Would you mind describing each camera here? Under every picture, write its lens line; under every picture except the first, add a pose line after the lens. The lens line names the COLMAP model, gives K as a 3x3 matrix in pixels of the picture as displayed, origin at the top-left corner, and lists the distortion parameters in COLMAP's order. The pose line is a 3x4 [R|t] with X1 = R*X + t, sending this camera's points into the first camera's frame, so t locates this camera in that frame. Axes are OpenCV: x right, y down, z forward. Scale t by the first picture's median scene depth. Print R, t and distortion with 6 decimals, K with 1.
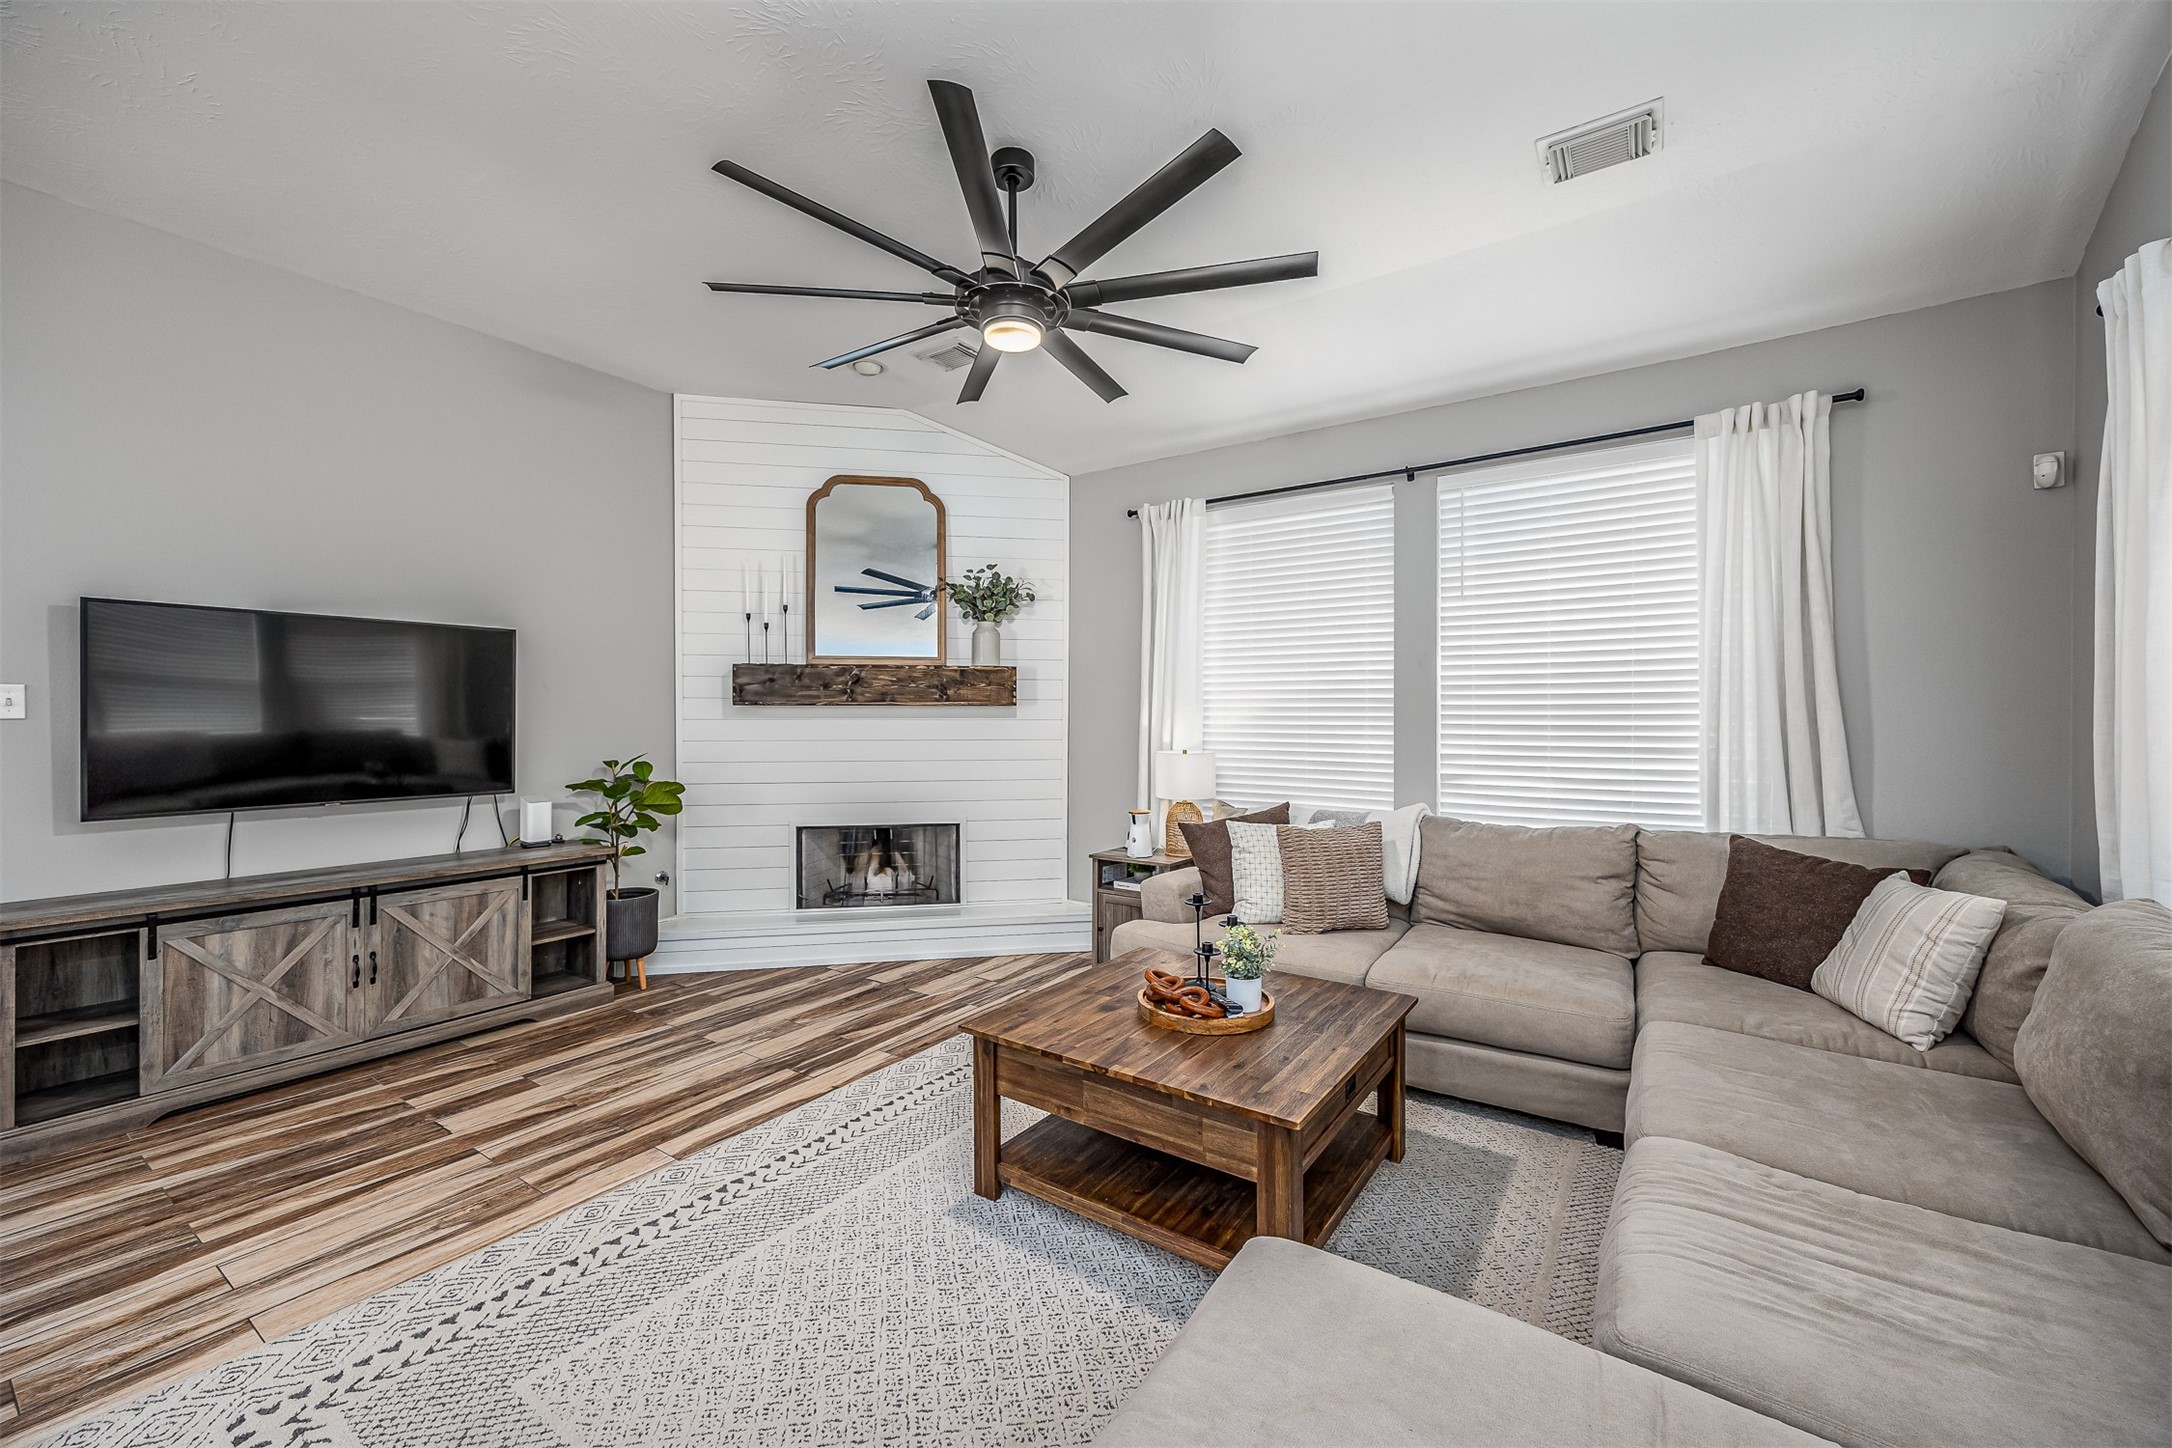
lens RADIAL K [[855.6, 0, 1079.4], [0, 855.6, 719.6], [0, 0, 1]] dist [0.003745, -0.000145]
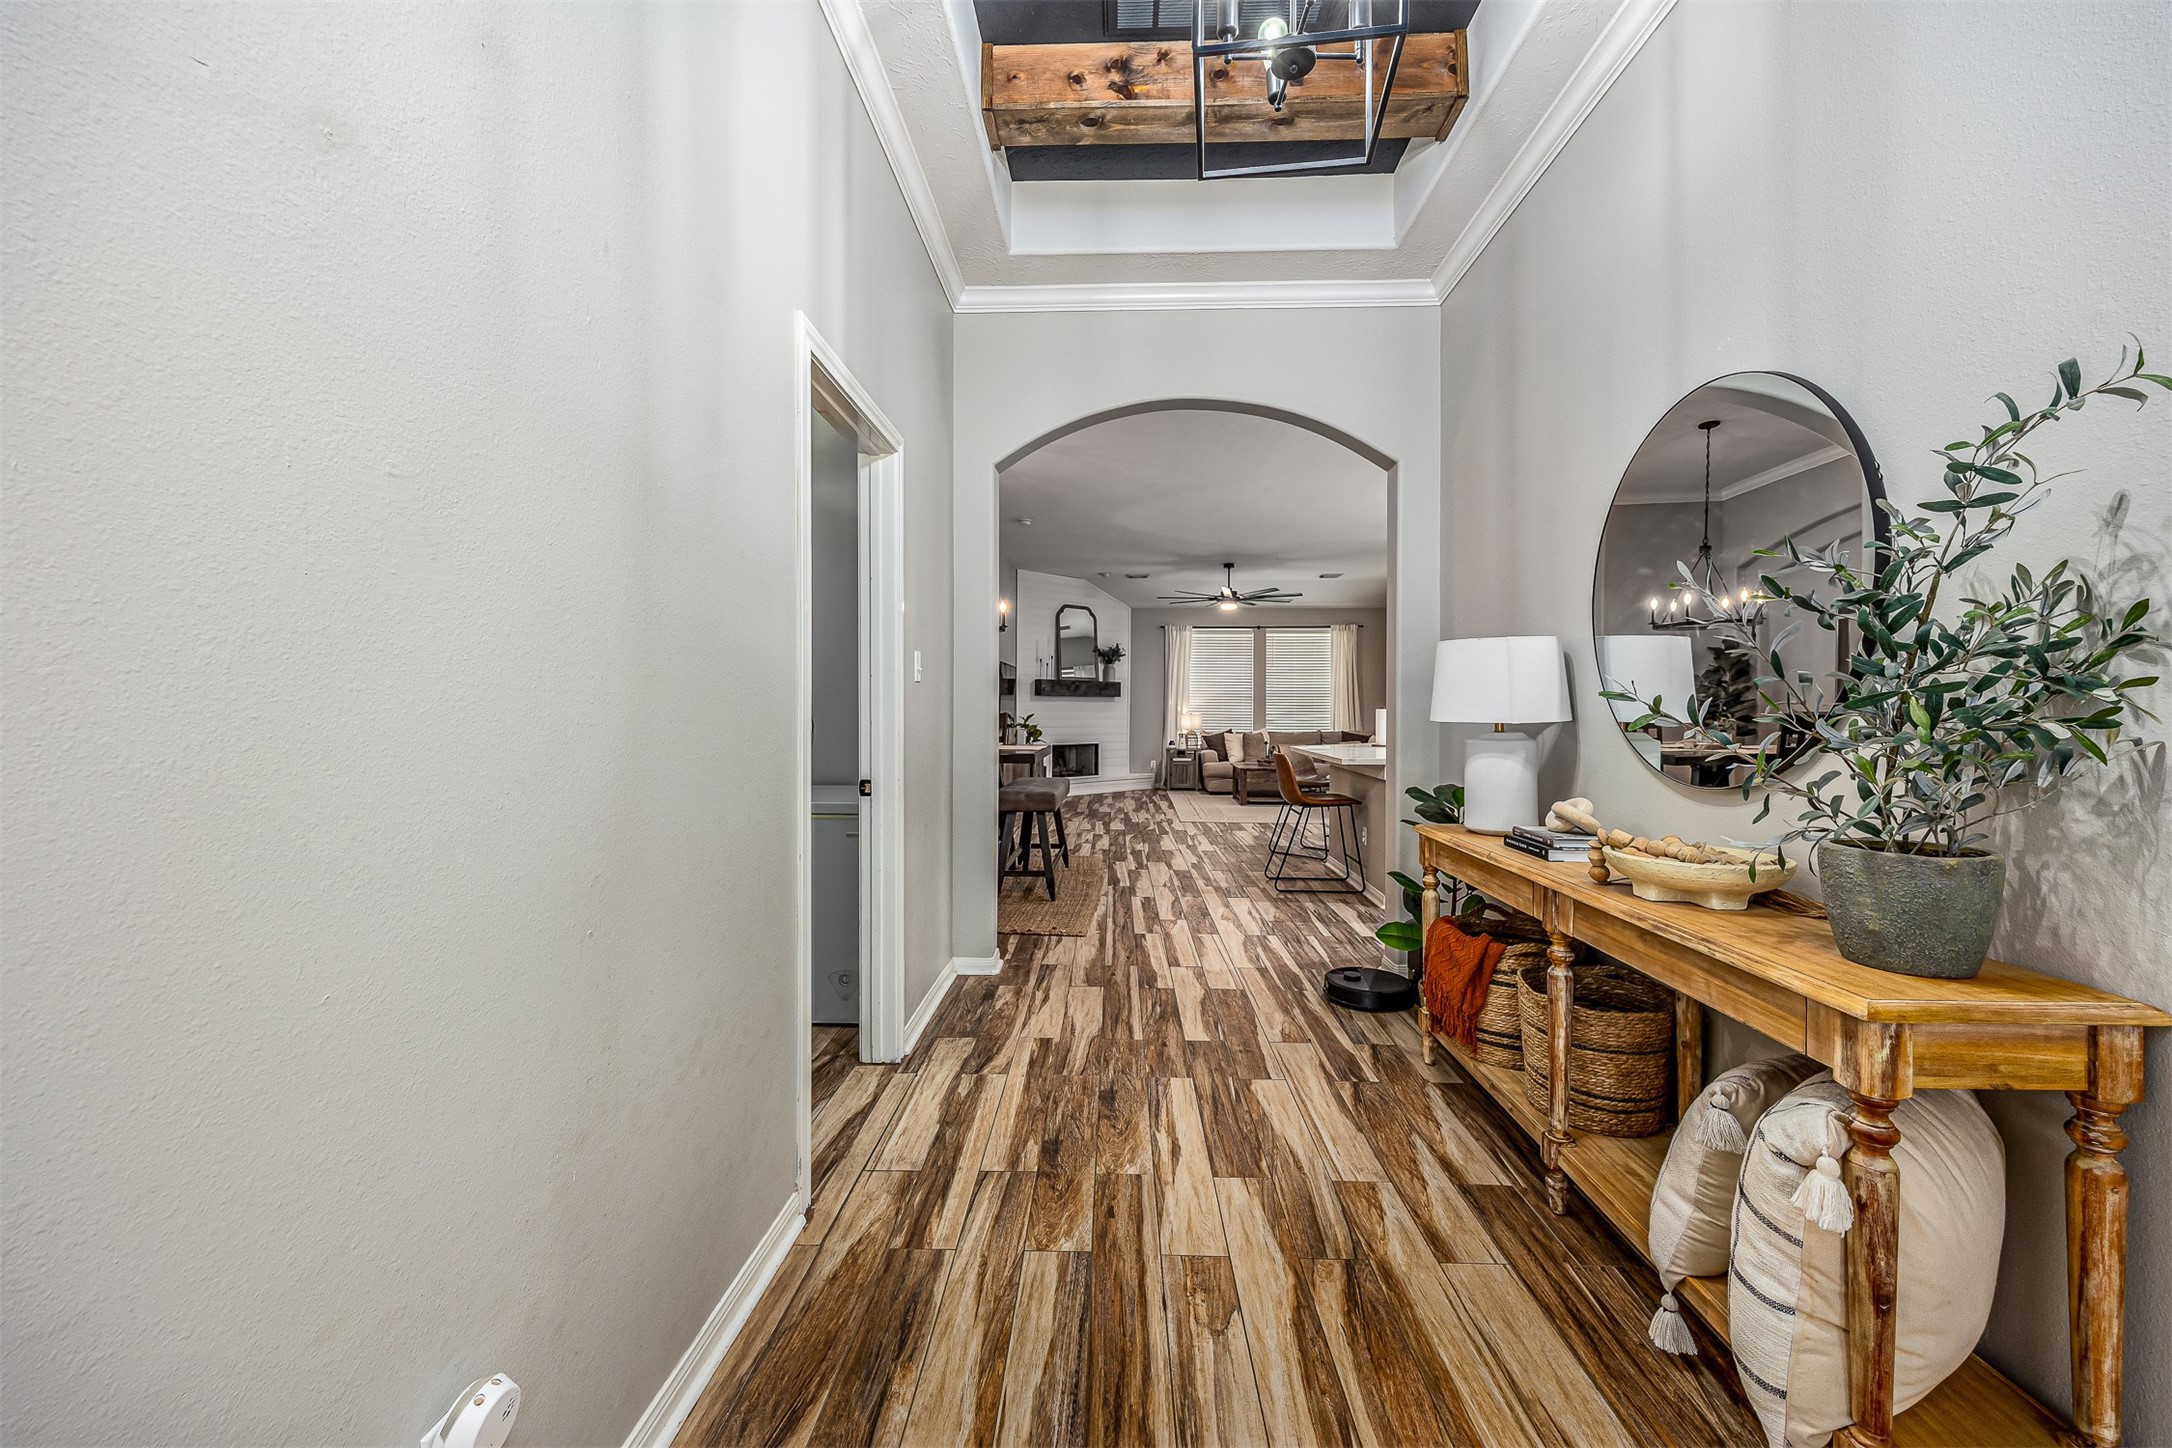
lens RADIAL K [[877.7, 0, 1086.8], [0, 877.7, 712.3], [0, 0, 1]] dist [0.013707, 0.000076]
pose [[0.844717, -0.001671, 0.535211, -1.834062], [0.000652, 0.999998, 0.002094, 0.027313], [-0.535213, -0.001420, 0.844716, -1.380751]]
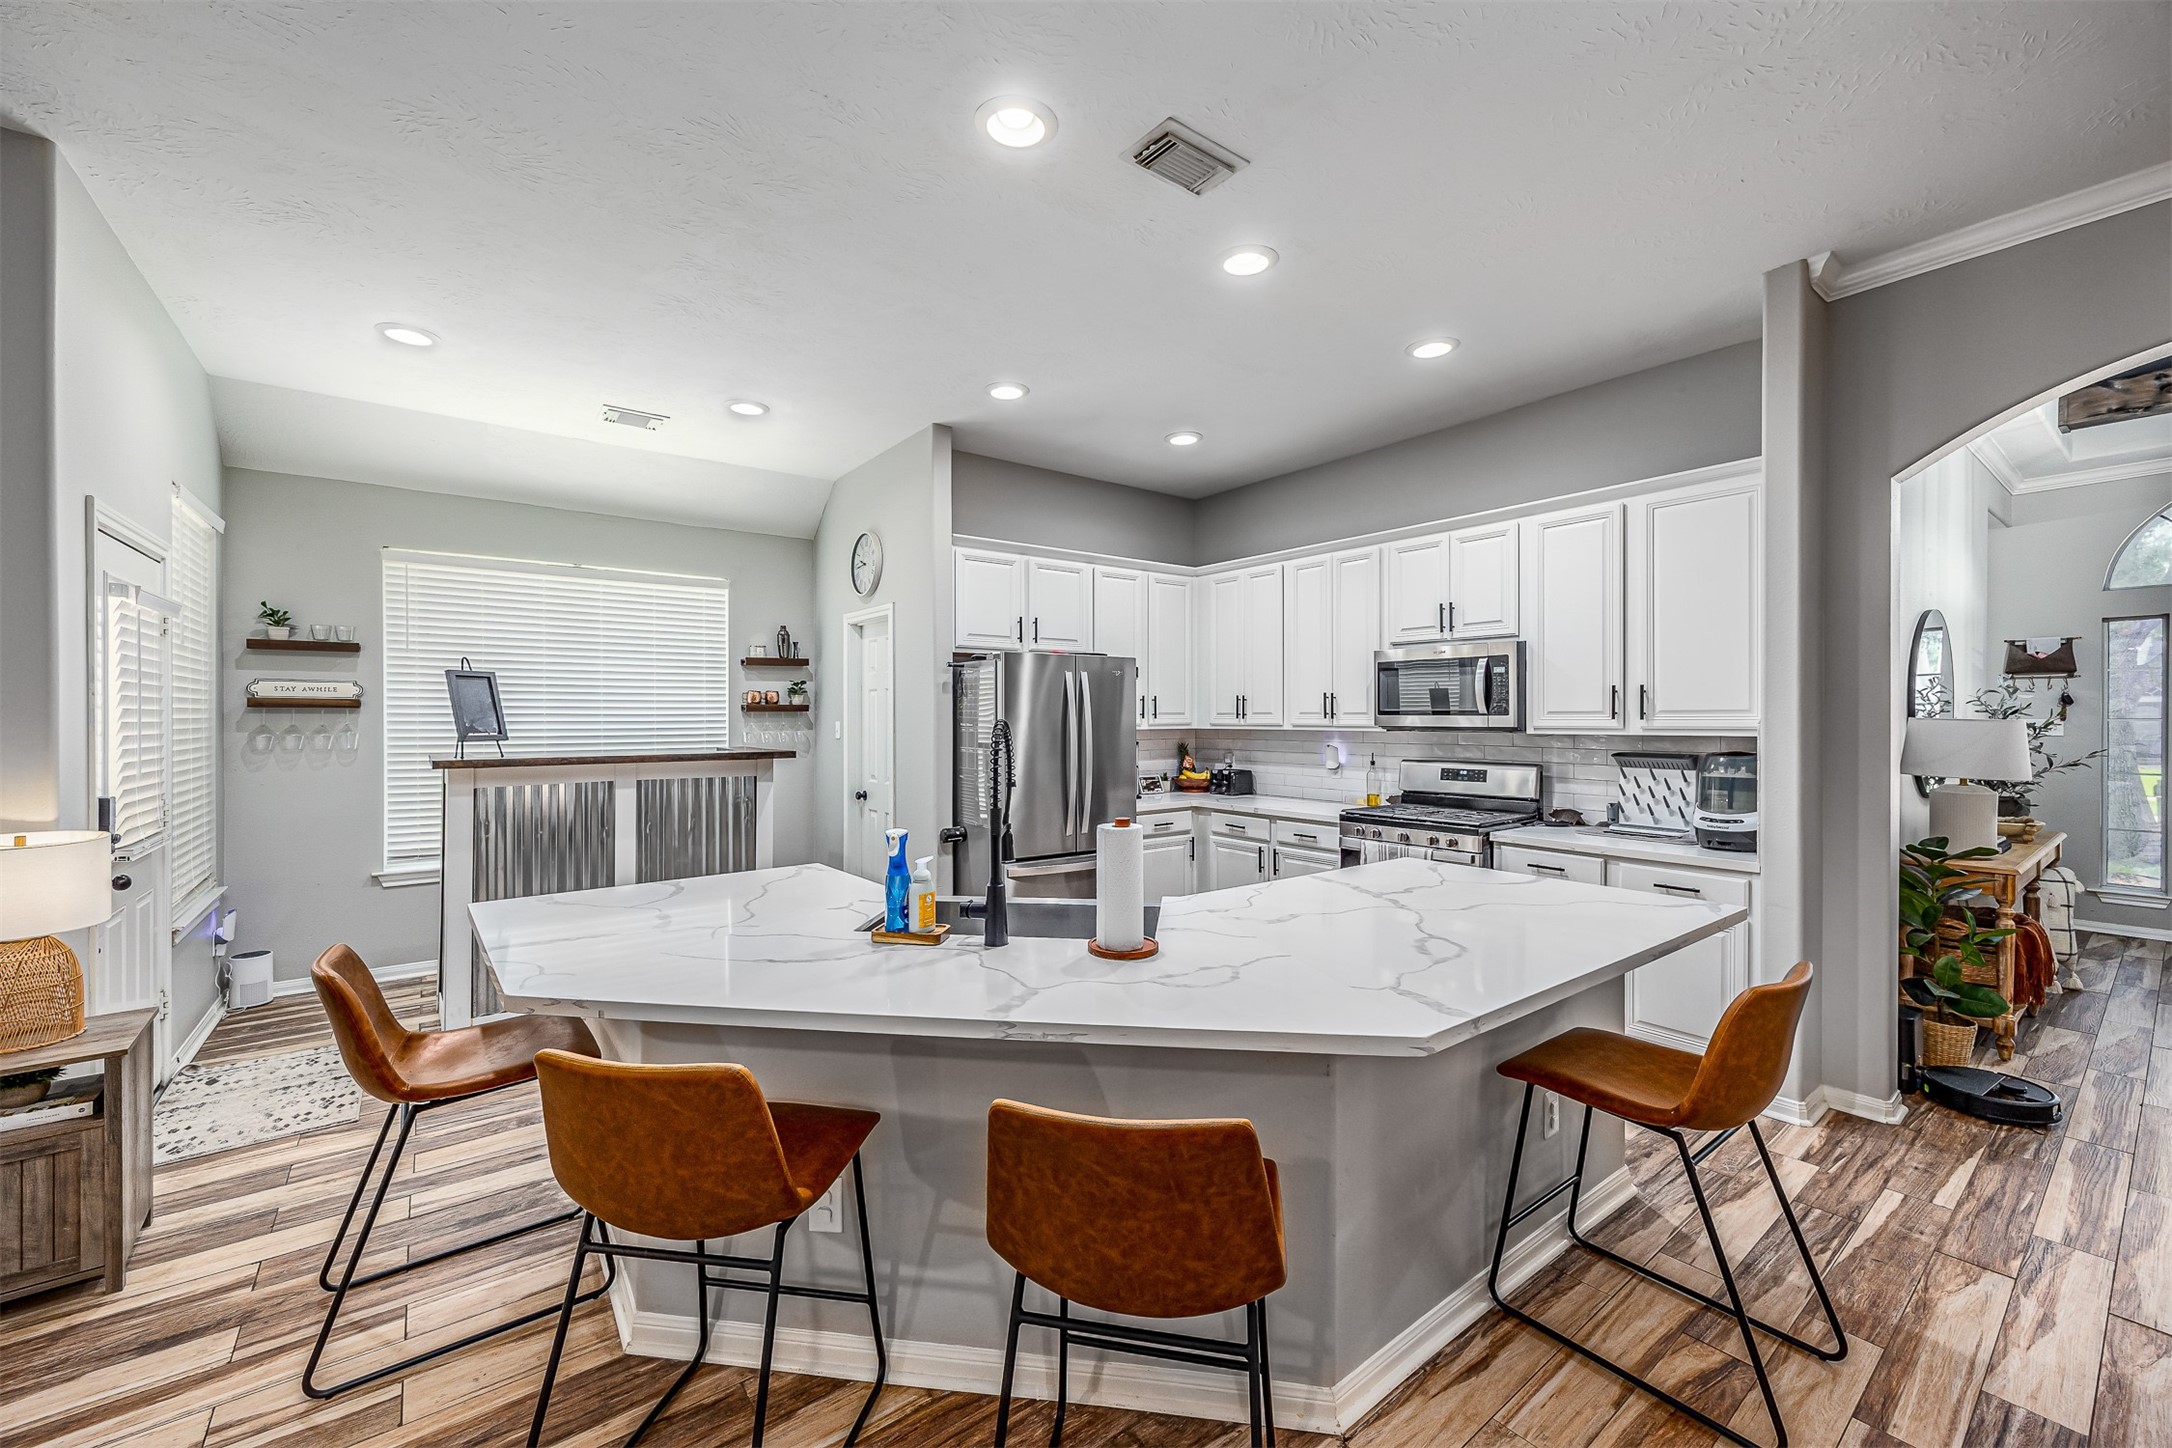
lens RADIAL K [[859.9, 0, 1077.0], [0, 859.9, 720.4], [0, 0, 1]] dist [0.003247, -0.000501]
pose [[-0.947604, -0.001046, 0.319447, -0.601725], [0.002345, 0.999945, 0.010229, -0.033211], [-0.319440, 0.010442, -0.947549, 0.191877]]
